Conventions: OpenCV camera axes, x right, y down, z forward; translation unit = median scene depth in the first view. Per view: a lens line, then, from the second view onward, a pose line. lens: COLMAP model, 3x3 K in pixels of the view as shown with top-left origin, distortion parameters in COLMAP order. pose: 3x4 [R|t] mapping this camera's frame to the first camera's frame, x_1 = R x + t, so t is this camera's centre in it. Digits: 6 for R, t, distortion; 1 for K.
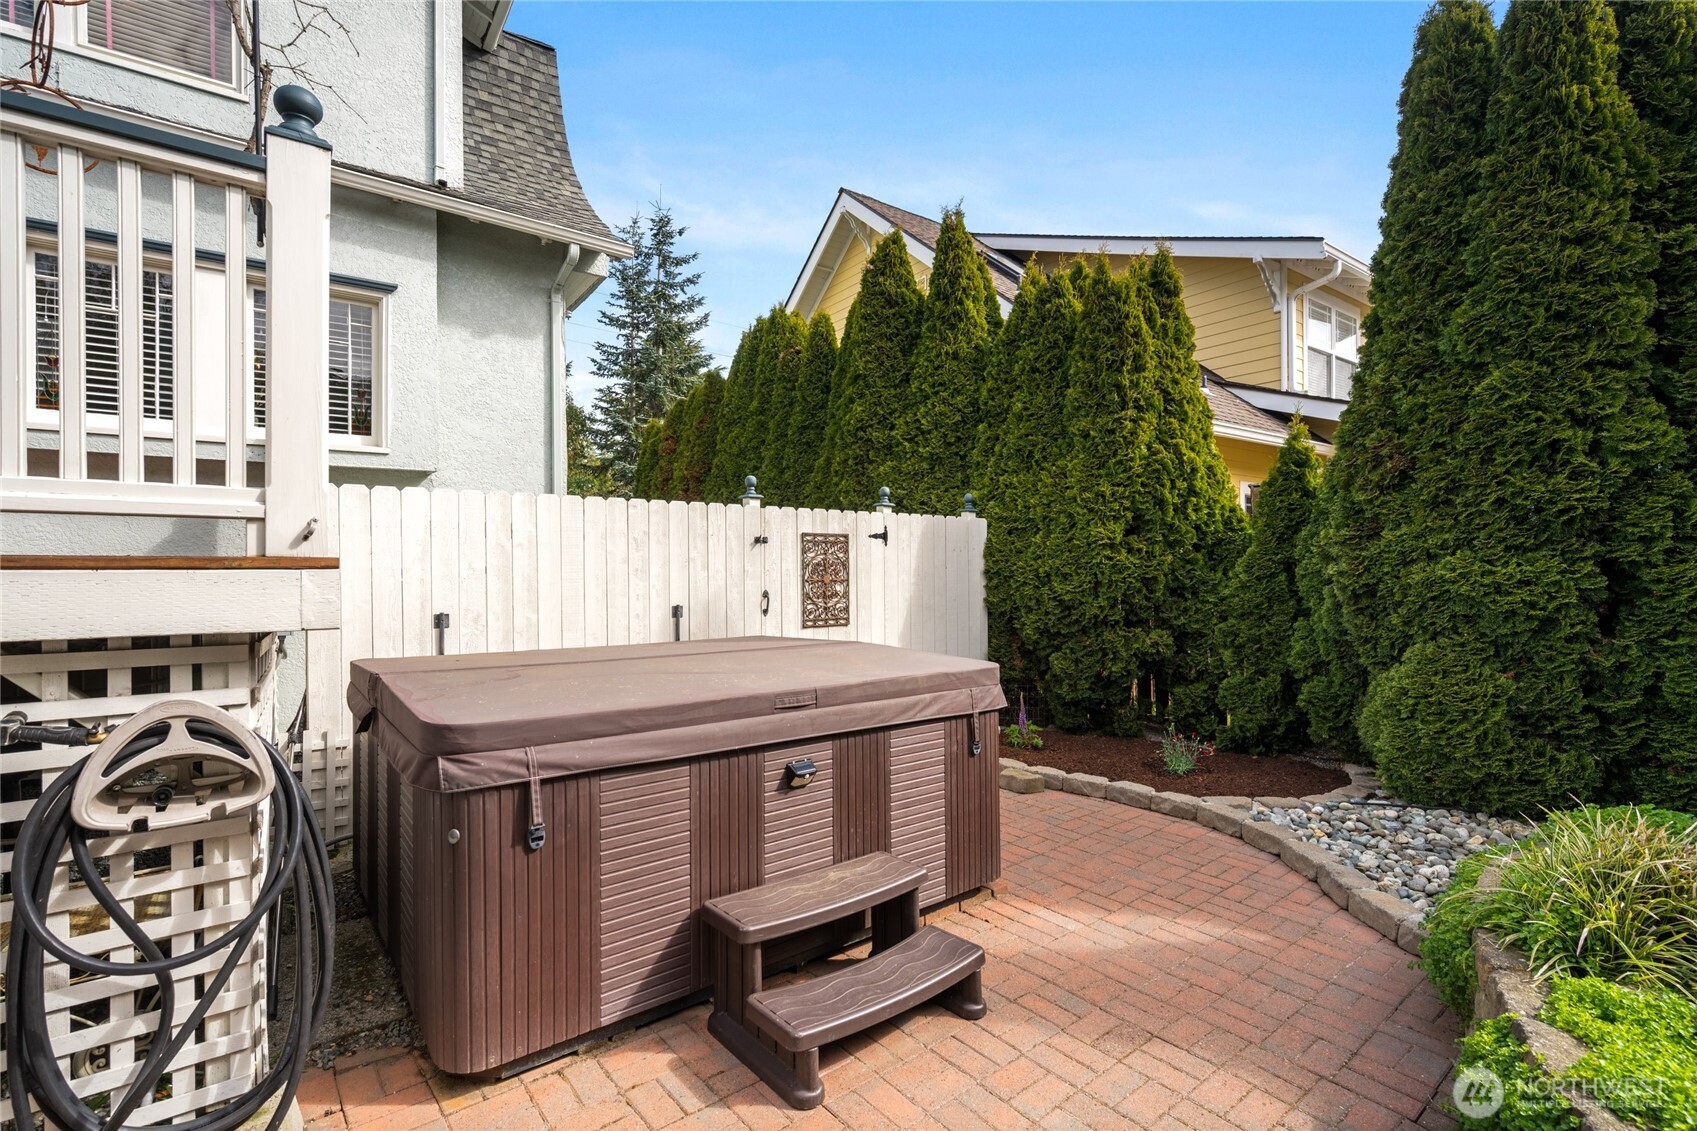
lens RADIAL K [[784.0, 0, 849.2], [0, 784.0, 575.9], [0, 0, 1]] dist [0.002183, 0.000221]
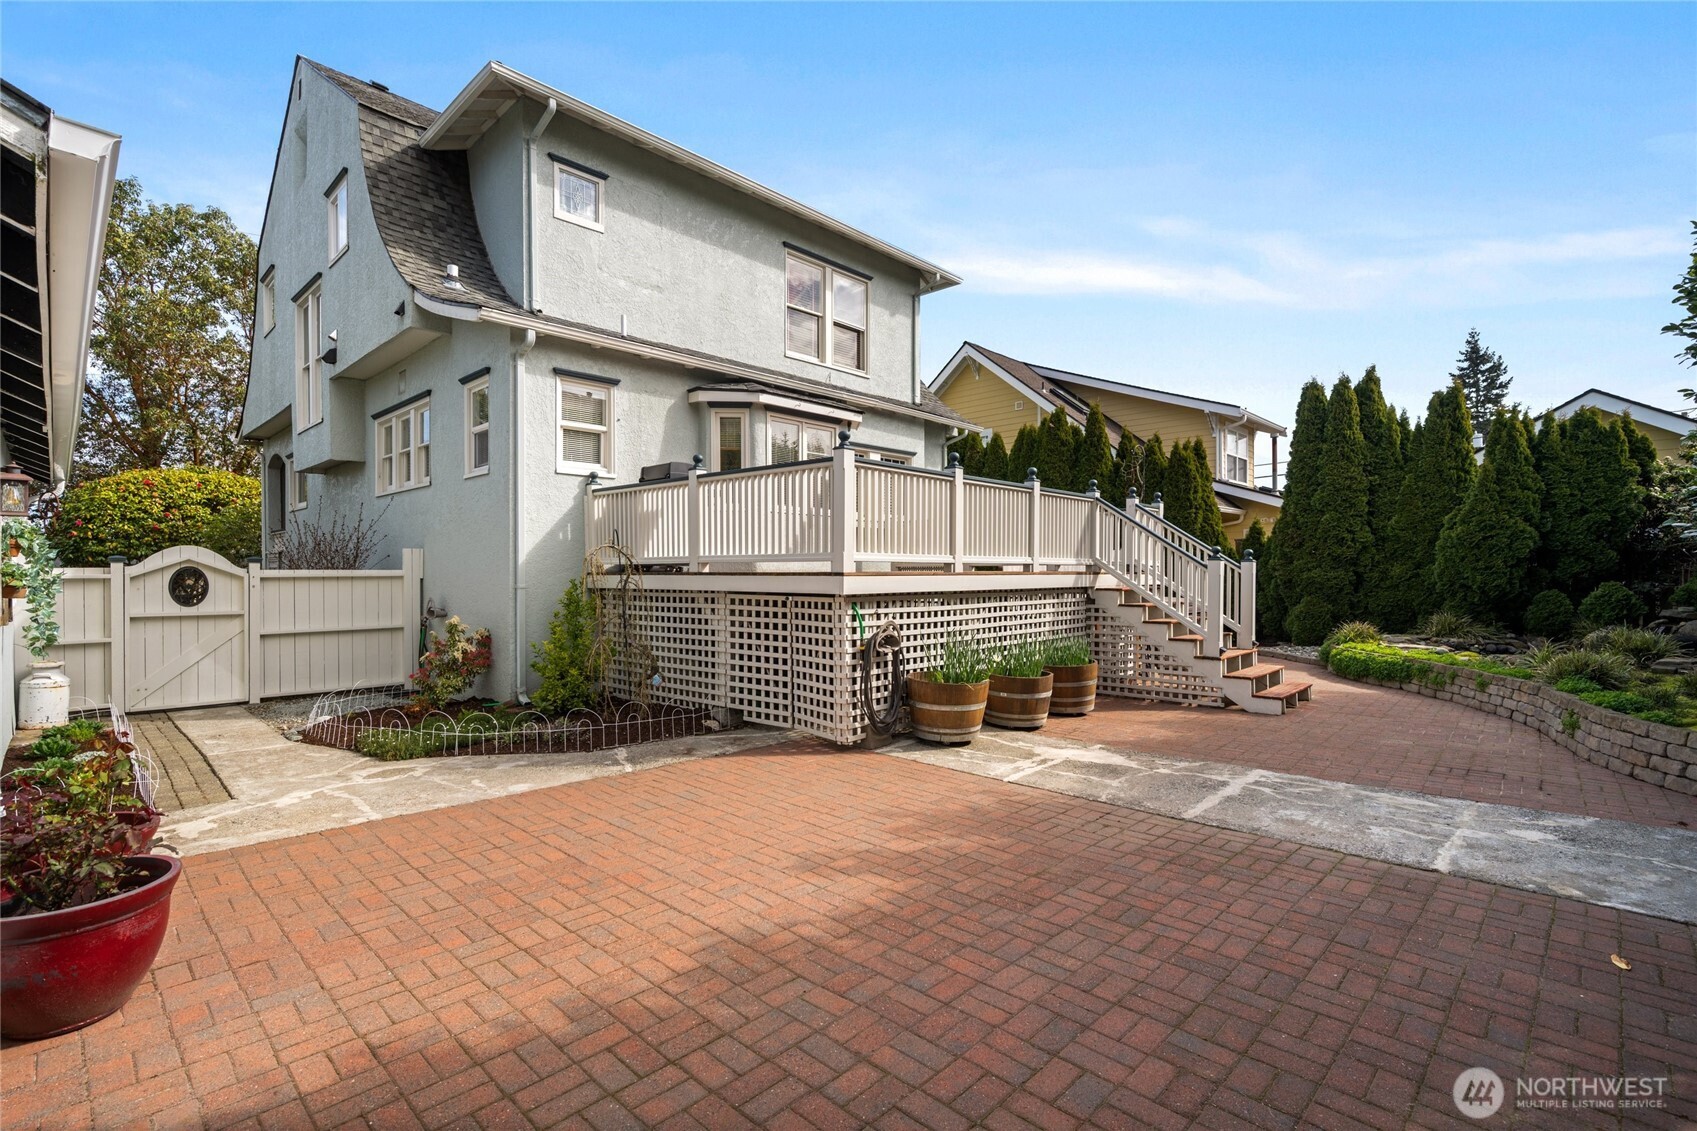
lens RADIAL K [[784.0, 0, 849.2], [0, 784.0, 575.9], [0, 0, 1]] dist [0.002183, 0.000221]
pose [[0.985126, 0.004114, 0.171782, -1.604471], [-0.004065, 0.999992, -0.000638, 0.009273], [-0.171783, -0.000069, 0.985135, -1.773499]]
